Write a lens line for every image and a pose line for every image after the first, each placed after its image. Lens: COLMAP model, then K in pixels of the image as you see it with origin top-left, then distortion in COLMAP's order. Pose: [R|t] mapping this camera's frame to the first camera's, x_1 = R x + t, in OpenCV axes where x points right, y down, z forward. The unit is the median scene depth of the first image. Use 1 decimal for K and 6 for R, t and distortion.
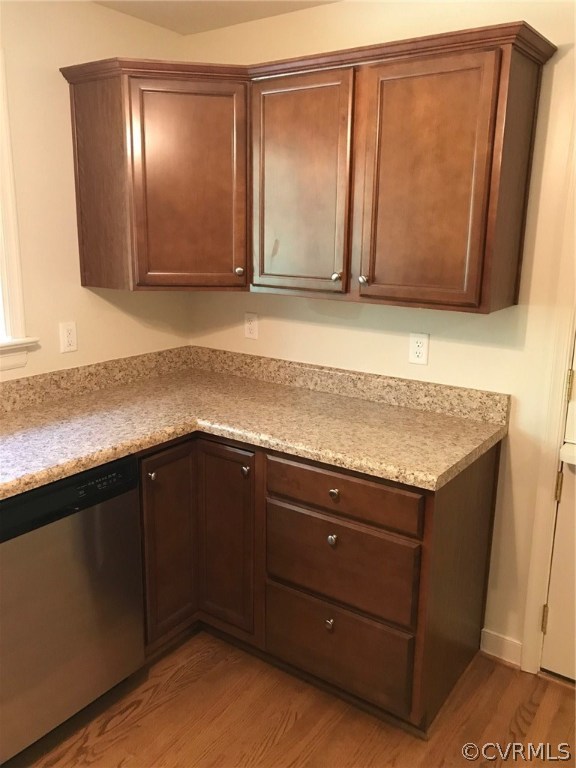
lens RADIAL K [[627.8, 0, 288.0], [0, 627.8, 384.0], [0, 0, 1]] dist [0.028330, -0.004350]
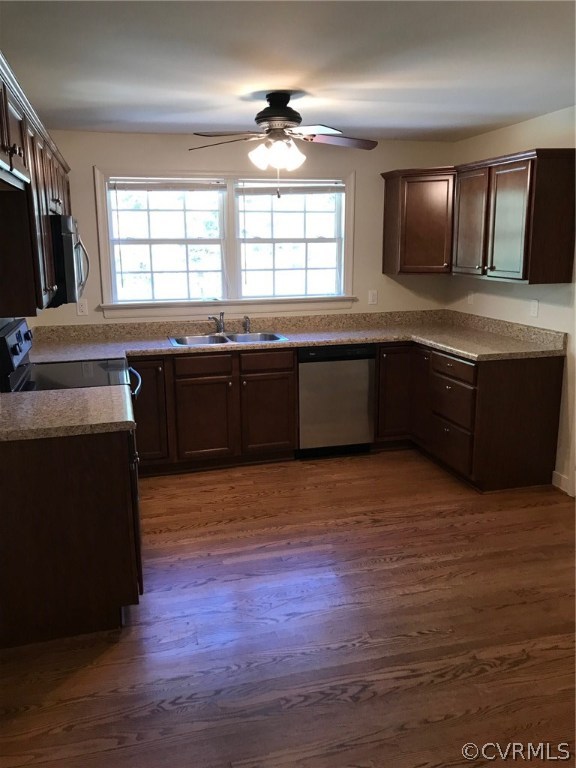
lens RADIAL K [[627.8, 0, 288.0], [0, 627.8, 384.0], [0, 0, 1]] dist [0.028330, -0.004350]
pose [[0.777301, 0.119181, -0.617737, 0.804126], [-0.128660, 0.991254, 0.029351, 0.197987], [0.615832, 0.056664, 0.785837, -0.850277]]
